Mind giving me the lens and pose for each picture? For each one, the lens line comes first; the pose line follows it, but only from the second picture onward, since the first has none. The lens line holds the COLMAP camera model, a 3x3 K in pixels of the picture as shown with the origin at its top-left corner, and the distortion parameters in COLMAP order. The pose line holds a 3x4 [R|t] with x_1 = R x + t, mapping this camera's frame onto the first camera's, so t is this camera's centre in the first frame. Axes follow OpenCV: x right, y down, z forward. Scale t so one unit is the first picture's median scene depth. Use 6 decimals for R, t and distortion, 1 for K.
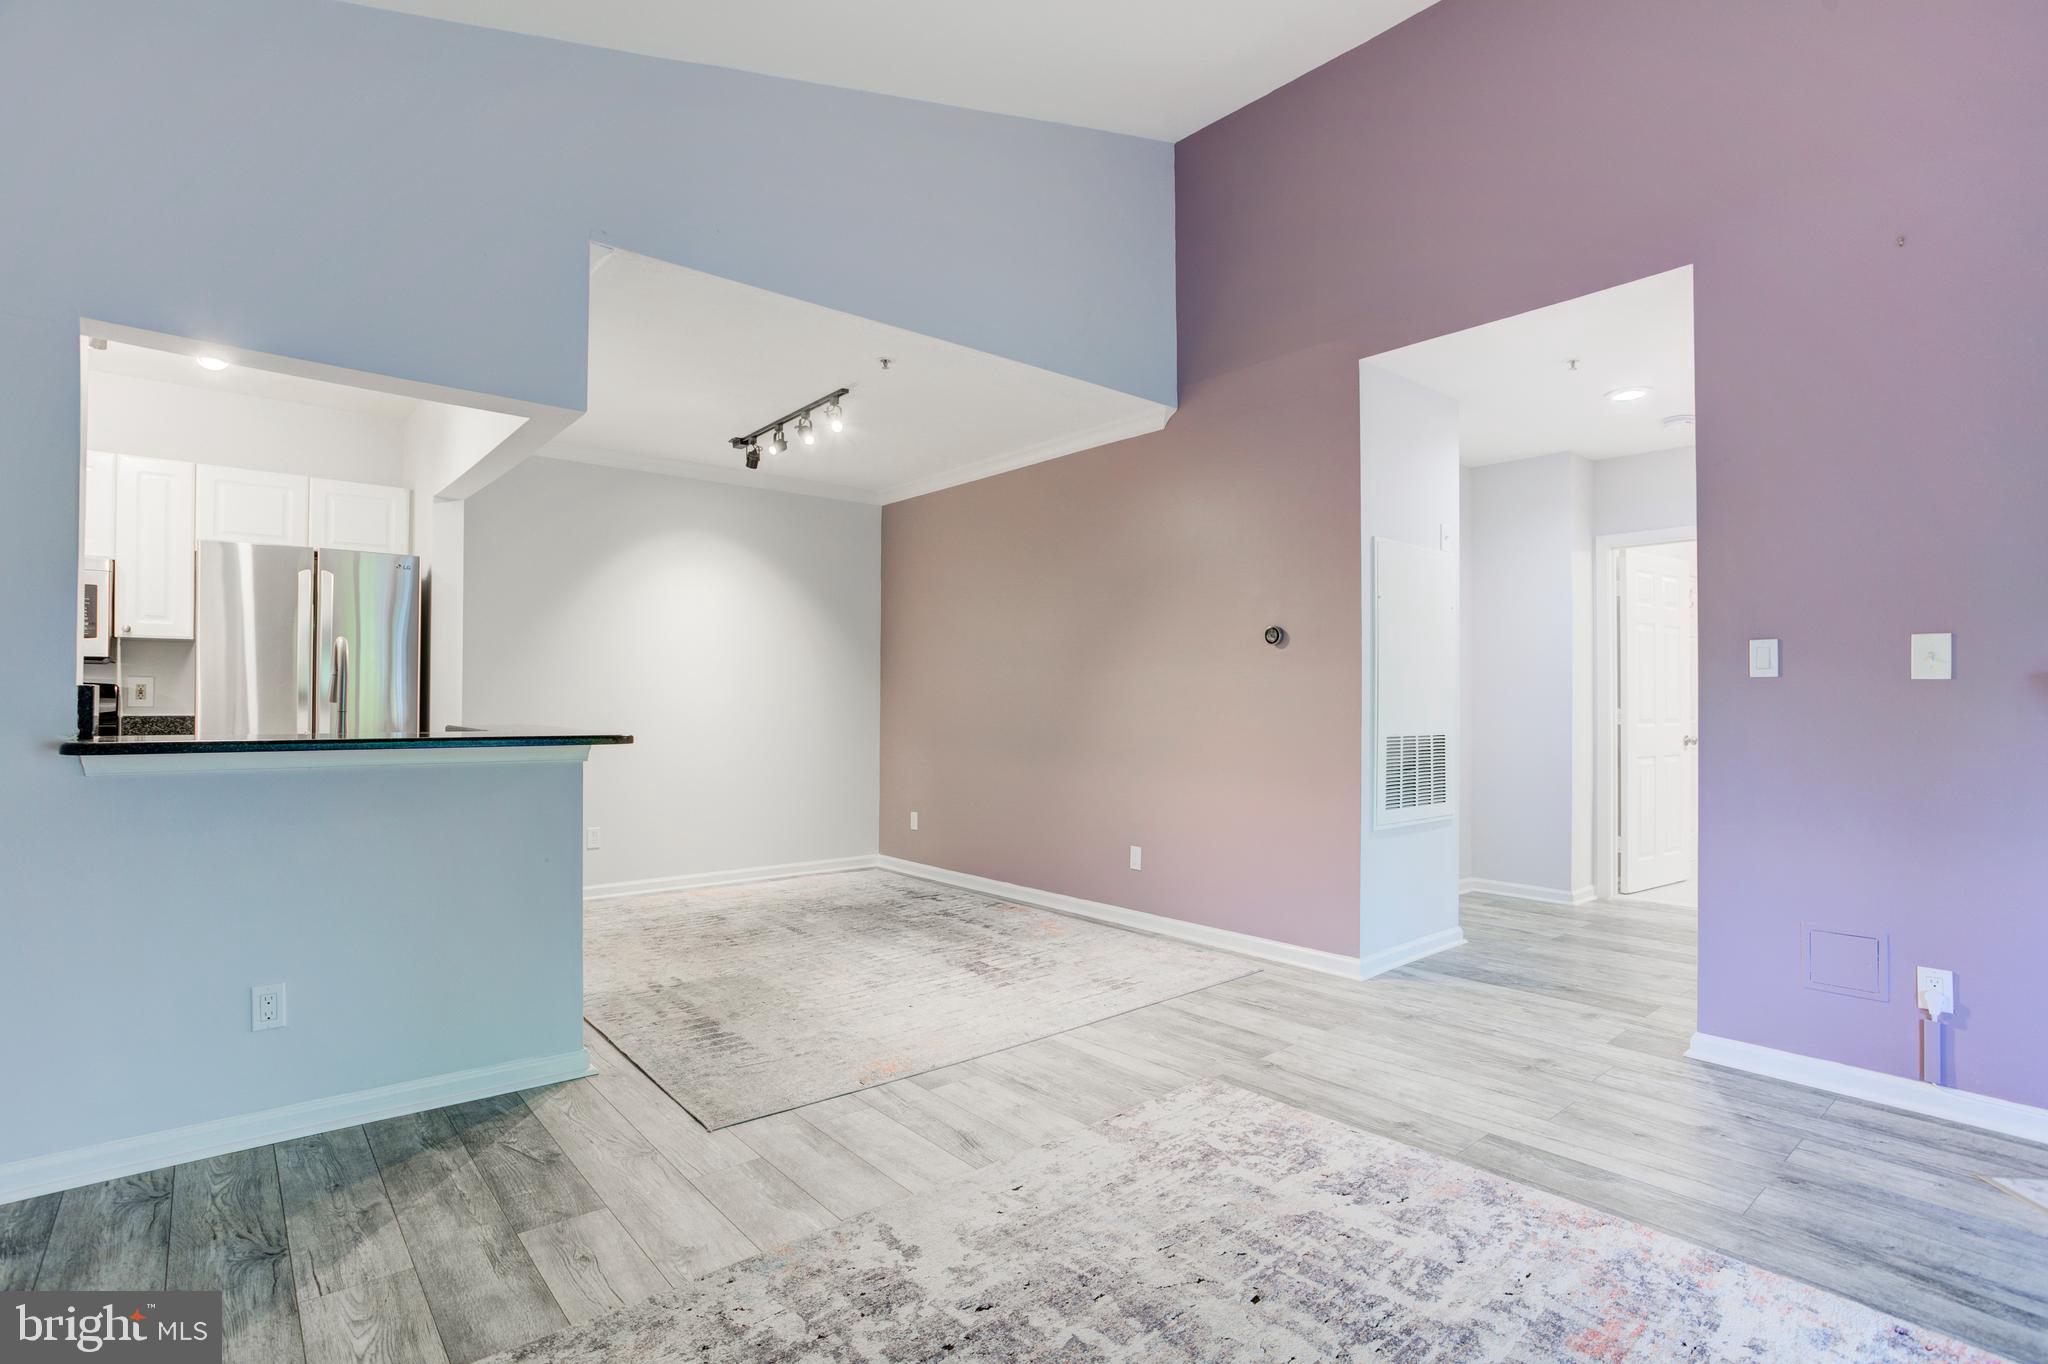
lens RADIAL K [[994.9, 0, 1022.2], [0, 994.9, 689.7], [0, 0, 1]] dist [-0.050052, 0.023061]
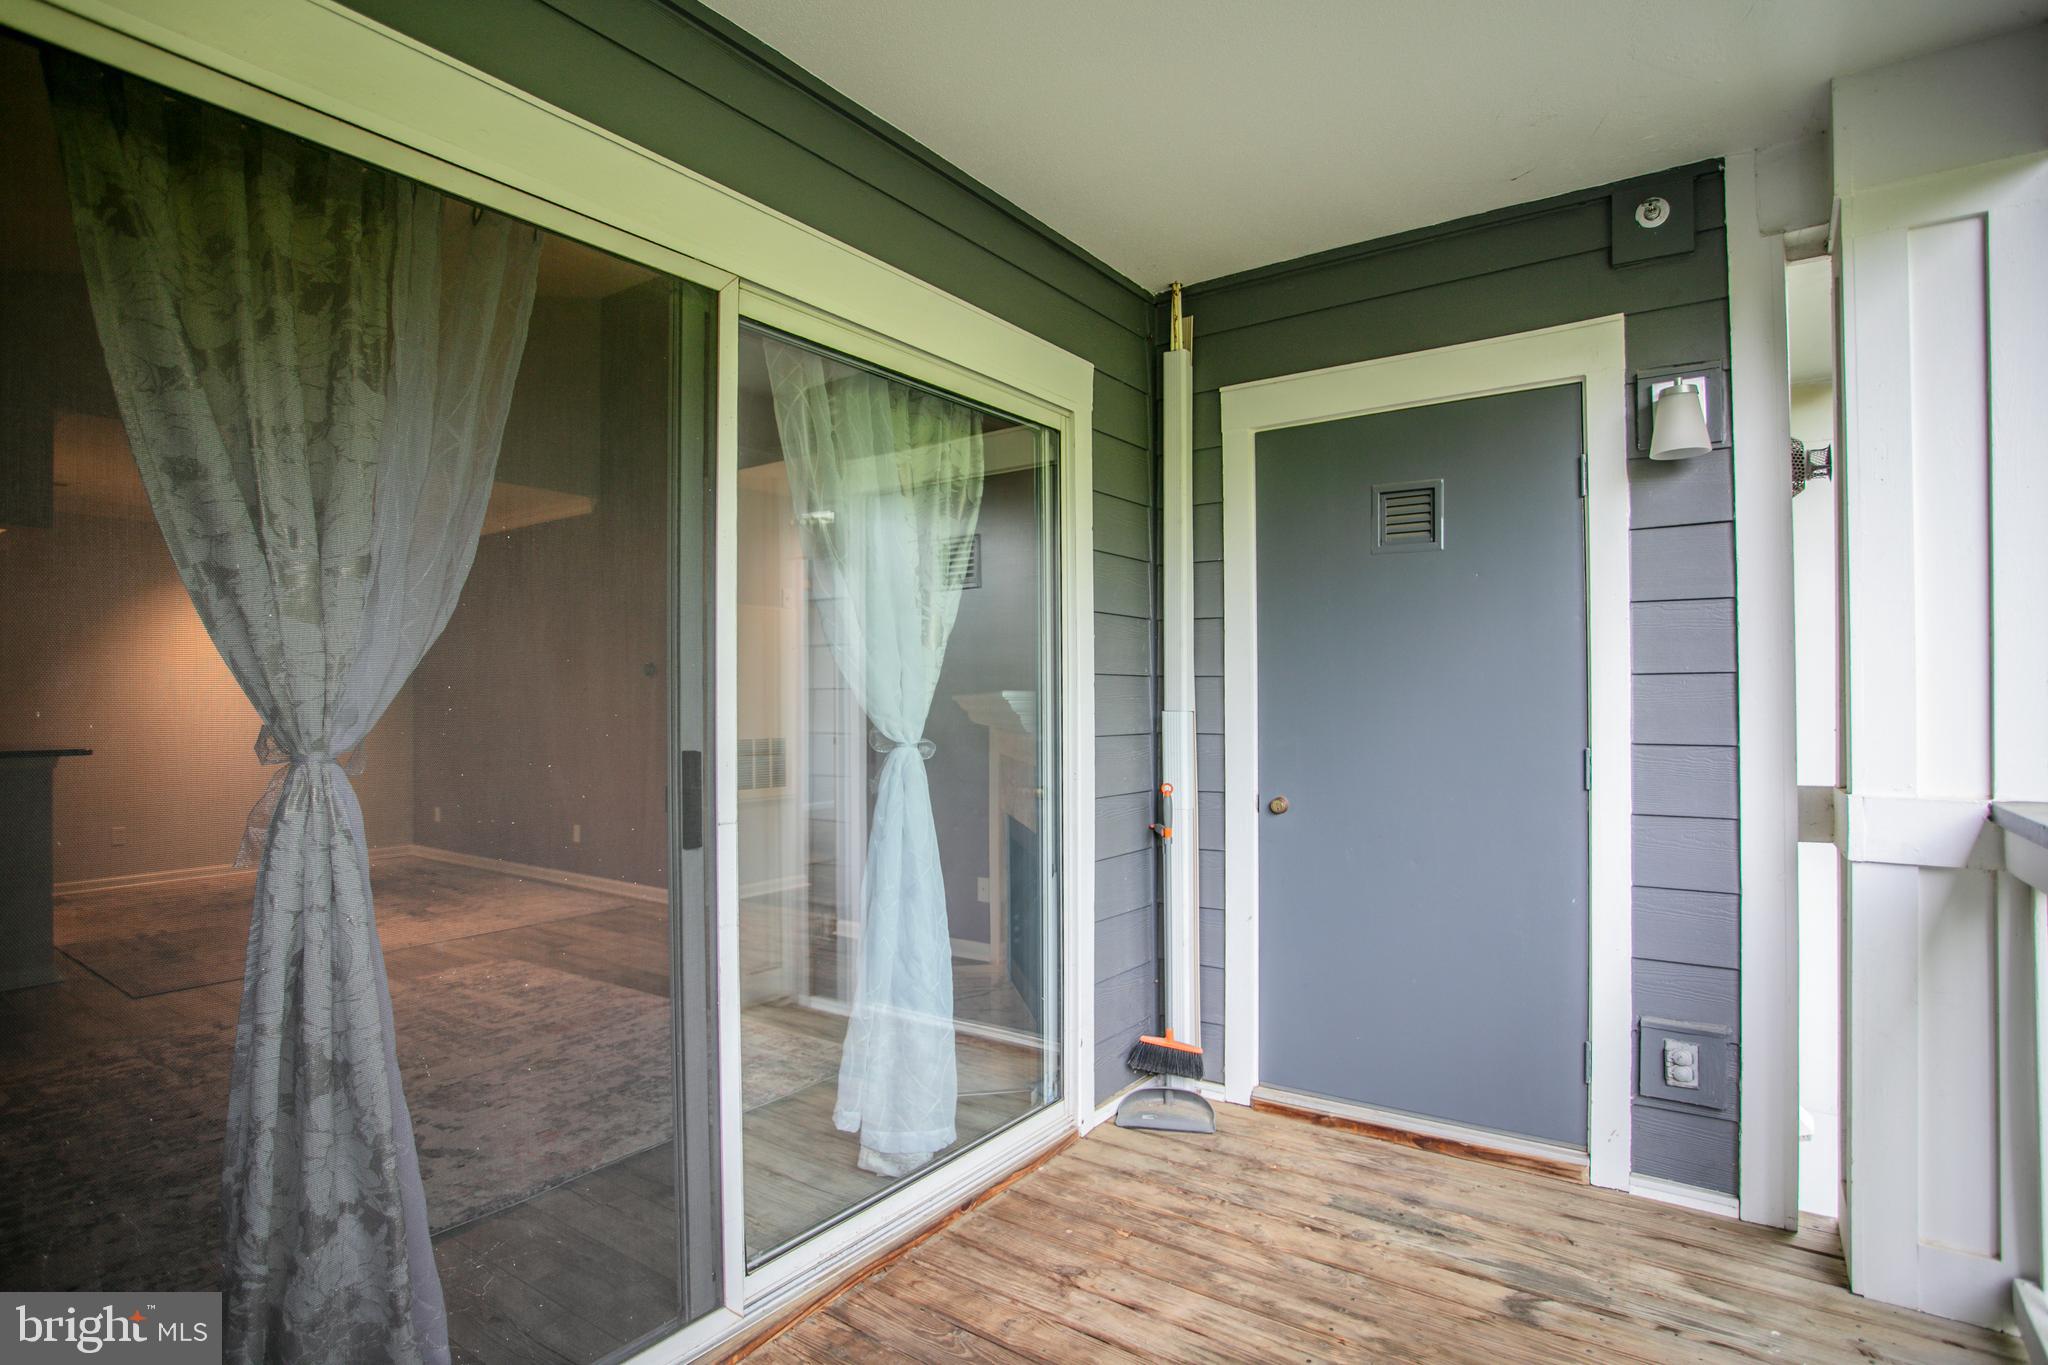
lens RADIAL K [[1049.8, 0, 1016.6], [0, 1049.8, 693.7], [0, 0, 1]] dist [-0.022653, 0.002757]
pose [[0.968130, -0.000161, 0.250448, 0.524881], [-0.002565, 0.999941, 0.010561, -0.052566], [-0.250435, -0.010867, 0.968072, -0.786519]]
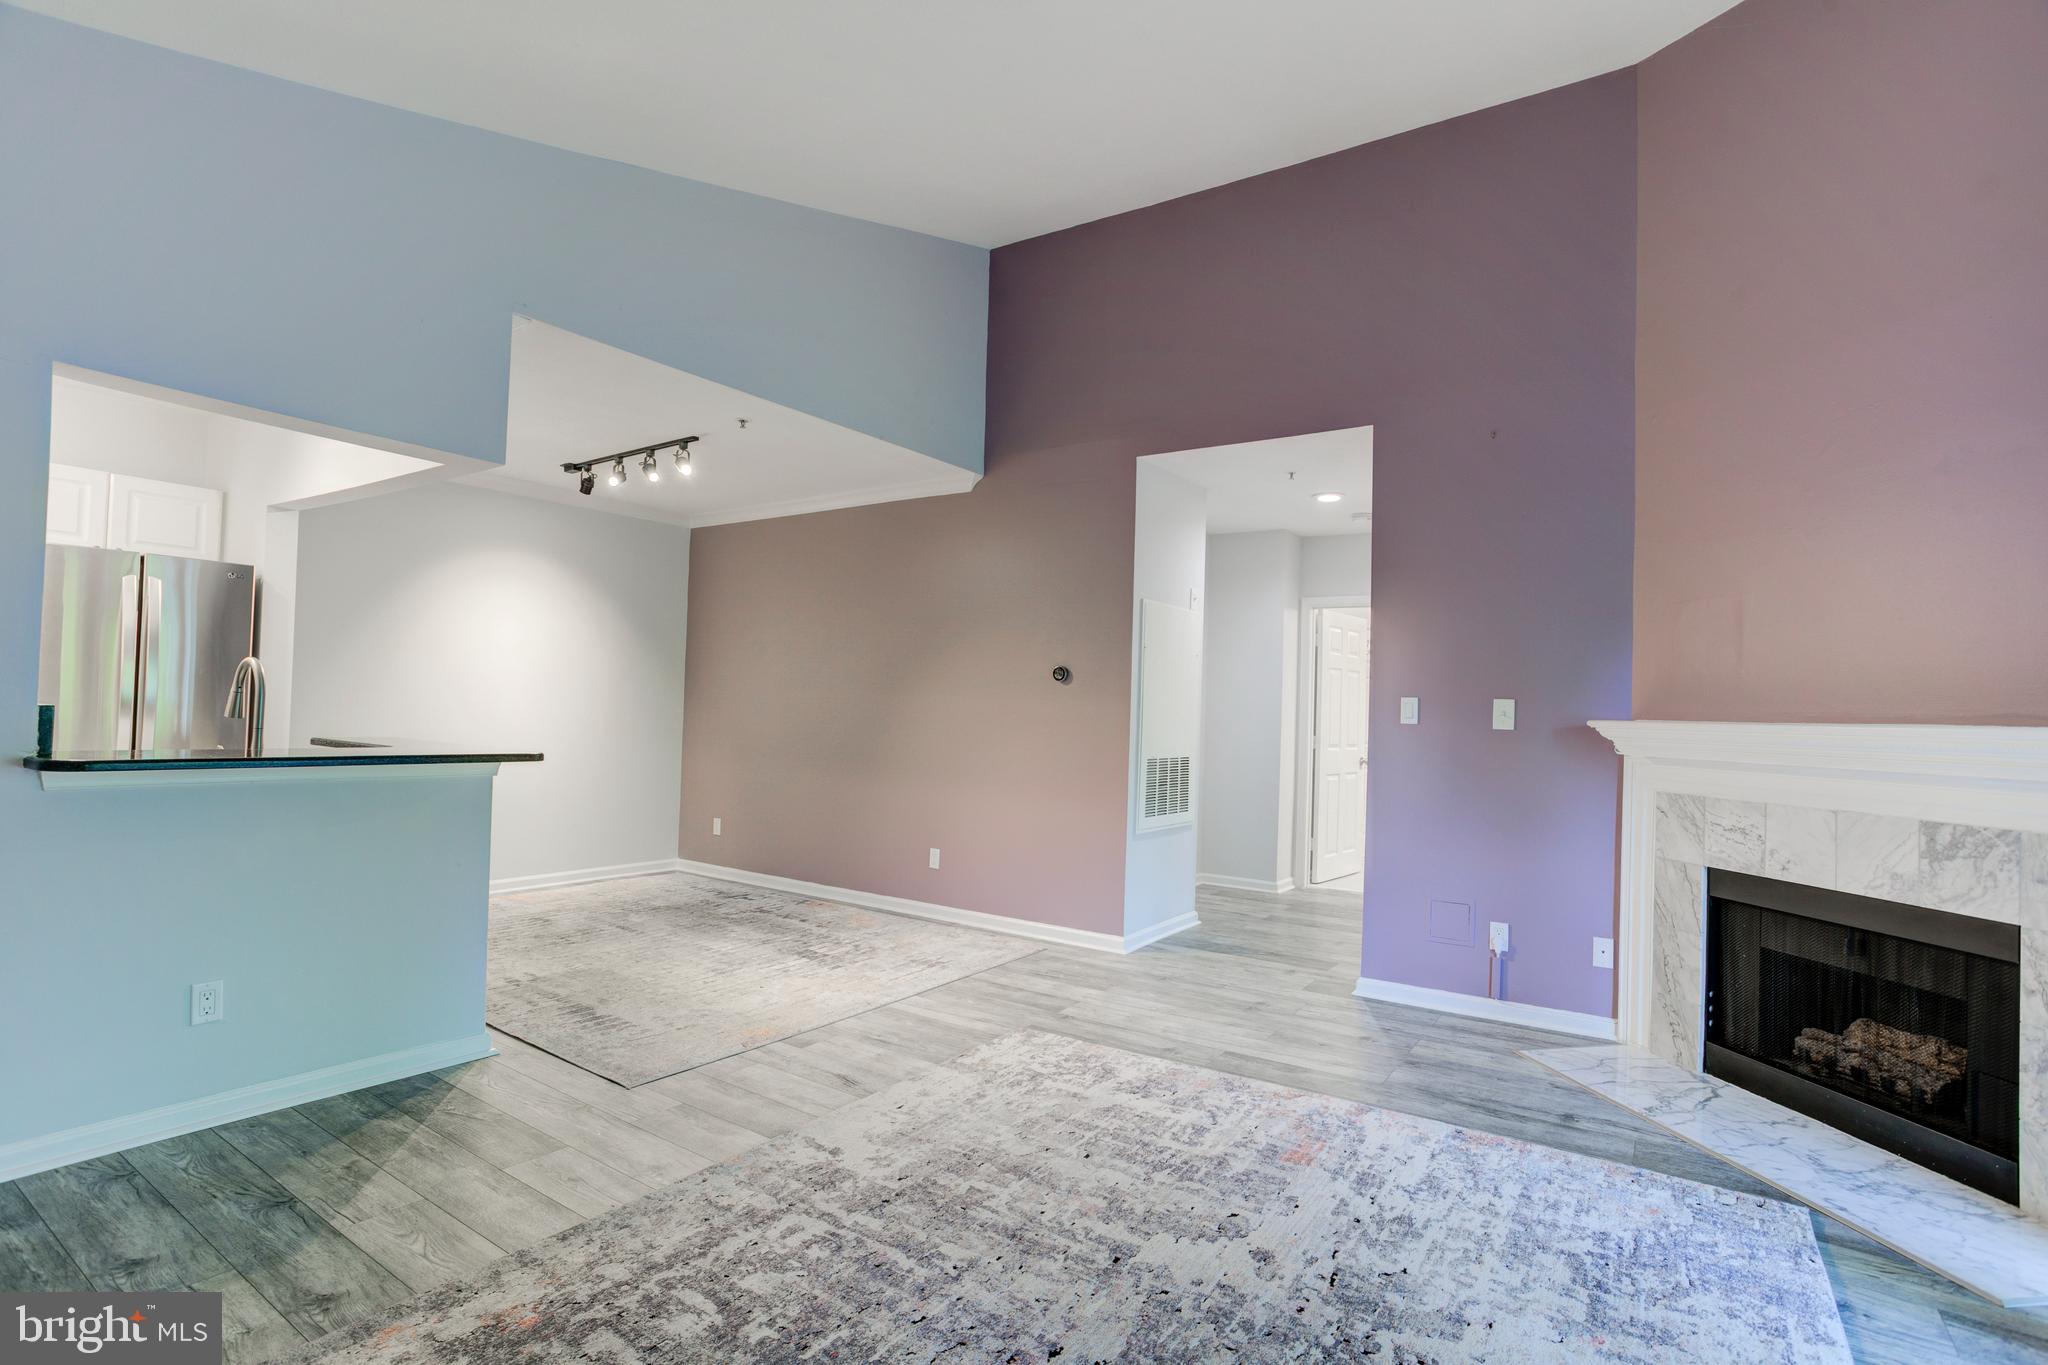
lens RADIAL K [[994.9, 0, 1026.1], [0, 994.9, 687.9], [0, 0, 1]] dist [-0.050052, 0.023061]
pose [[0.963980, 0.031973, 0.264045, -0.148536], [-0.030429, 0.999488, -0.009936, -0.033022], [-0.264227, 0.001544, 0.964459, -0.227236]]
